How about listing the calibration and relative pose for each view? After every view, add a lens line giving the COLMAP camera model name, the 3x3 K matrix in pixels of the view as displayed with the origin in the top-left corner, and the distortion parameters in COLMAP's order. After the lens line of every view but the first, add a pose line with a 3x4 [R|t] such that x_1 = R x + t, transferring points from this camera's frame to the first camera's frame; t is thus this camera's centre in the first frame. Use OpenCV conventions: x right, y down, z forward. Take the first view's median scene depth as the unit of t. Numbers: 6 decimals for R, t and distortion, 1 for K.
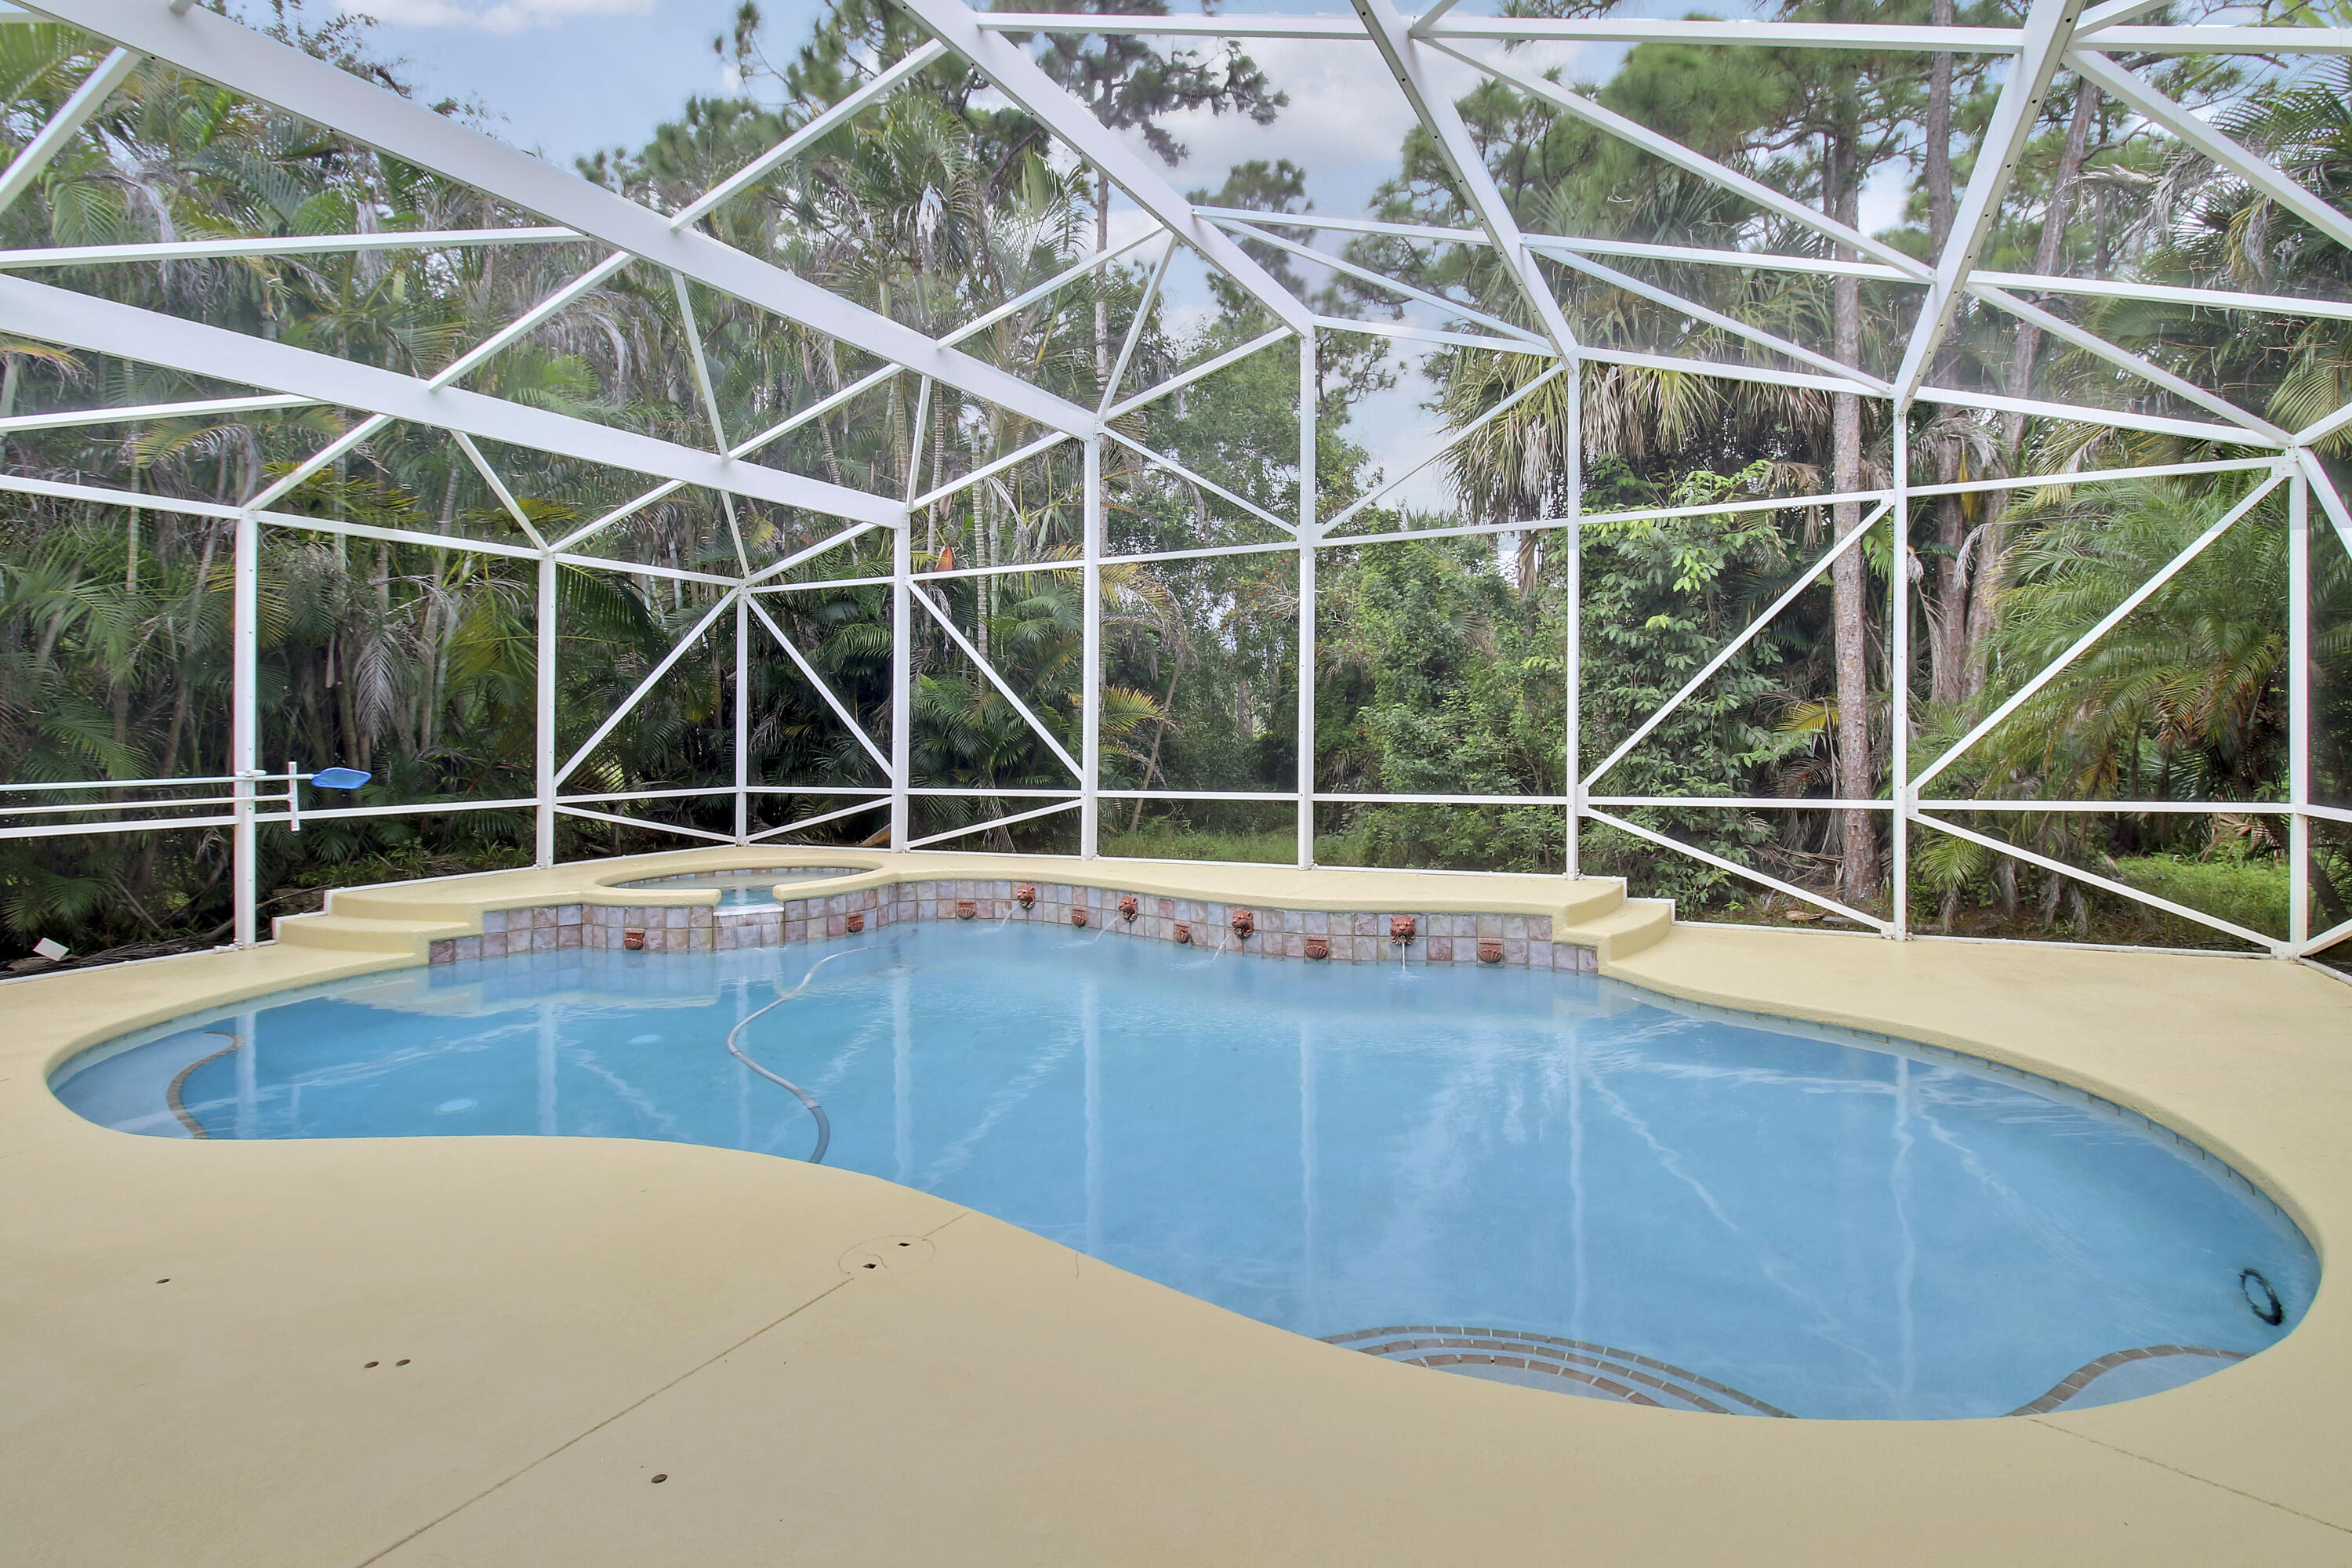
lens RADIAL K [[1131.2, 0, 1229.8], [0, 1131.2, 727.6], [0, 0, 1]] dist [-0.004736, -0.000748]
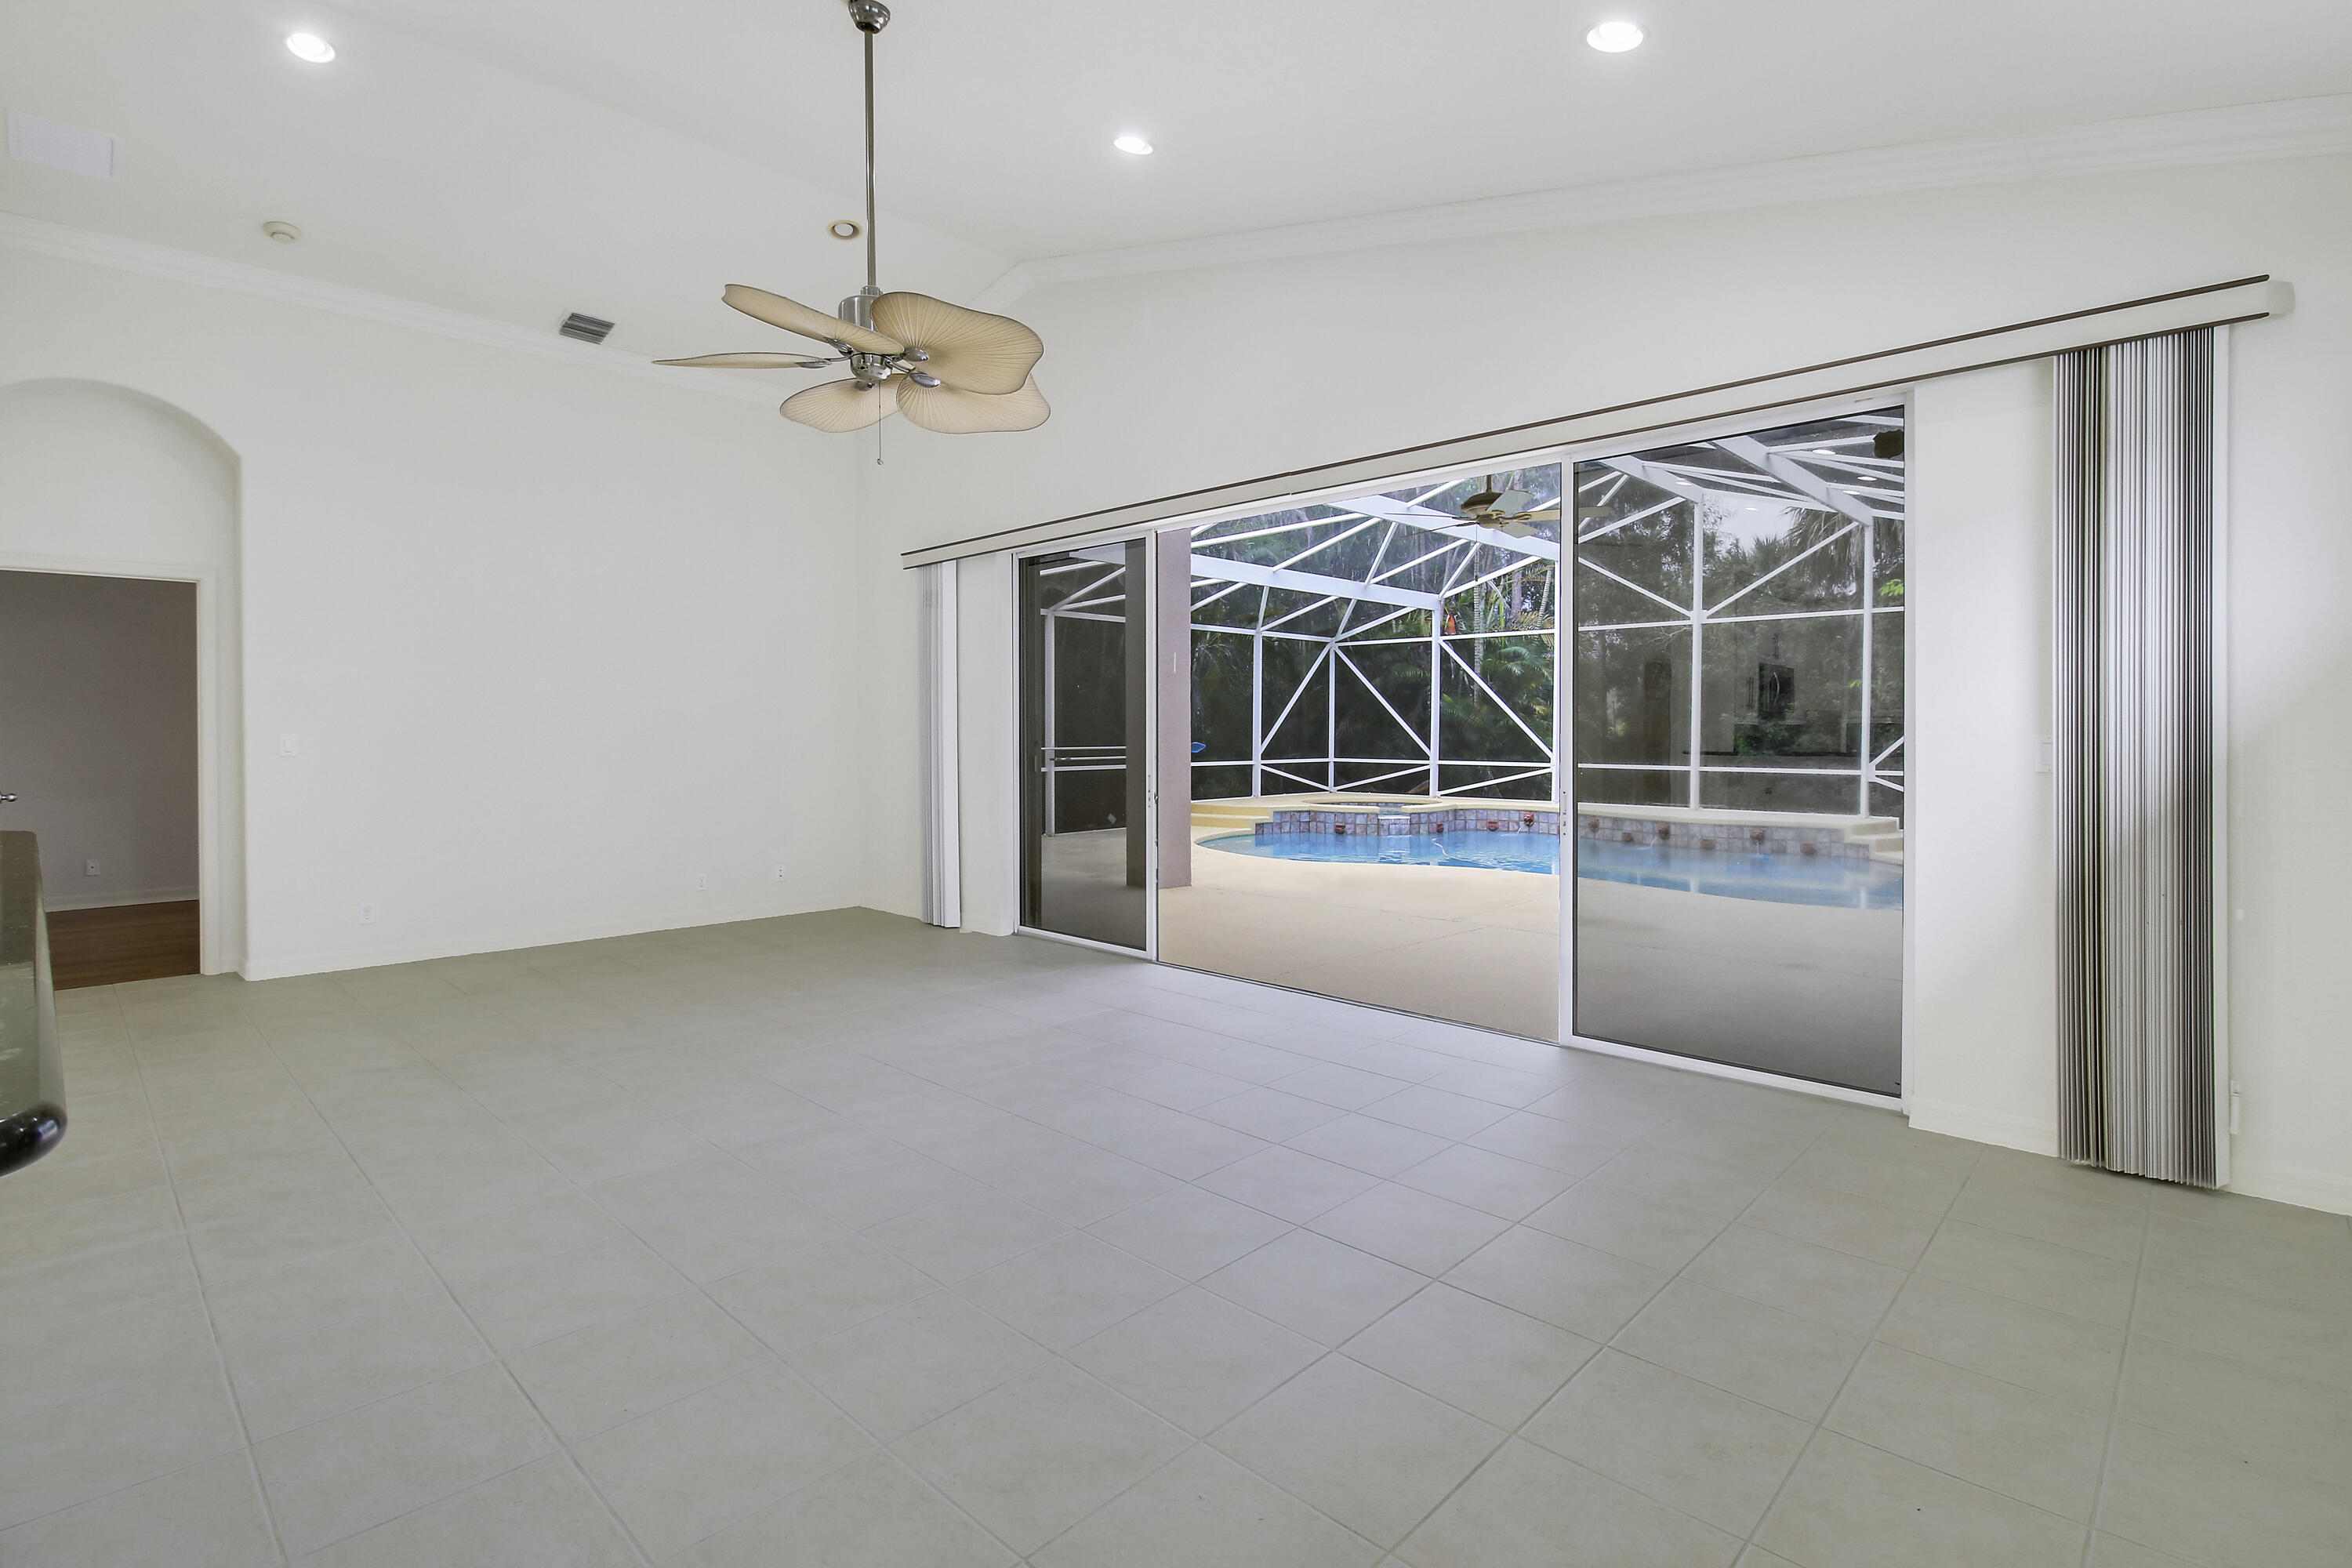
lens RADIAL K [[1107.4, 0, 1201.5], [0, 1107.4, 740.7], [0, 0, 1]] dist [-0.002016, -0.013449]
pose [[0.955535, 0.014783, -0.294507, -0.146573], [-0.010182, 0.999801, 0.017150, -0.001996], [0.294702, -0.013389, 0.955495, -0.788961]]
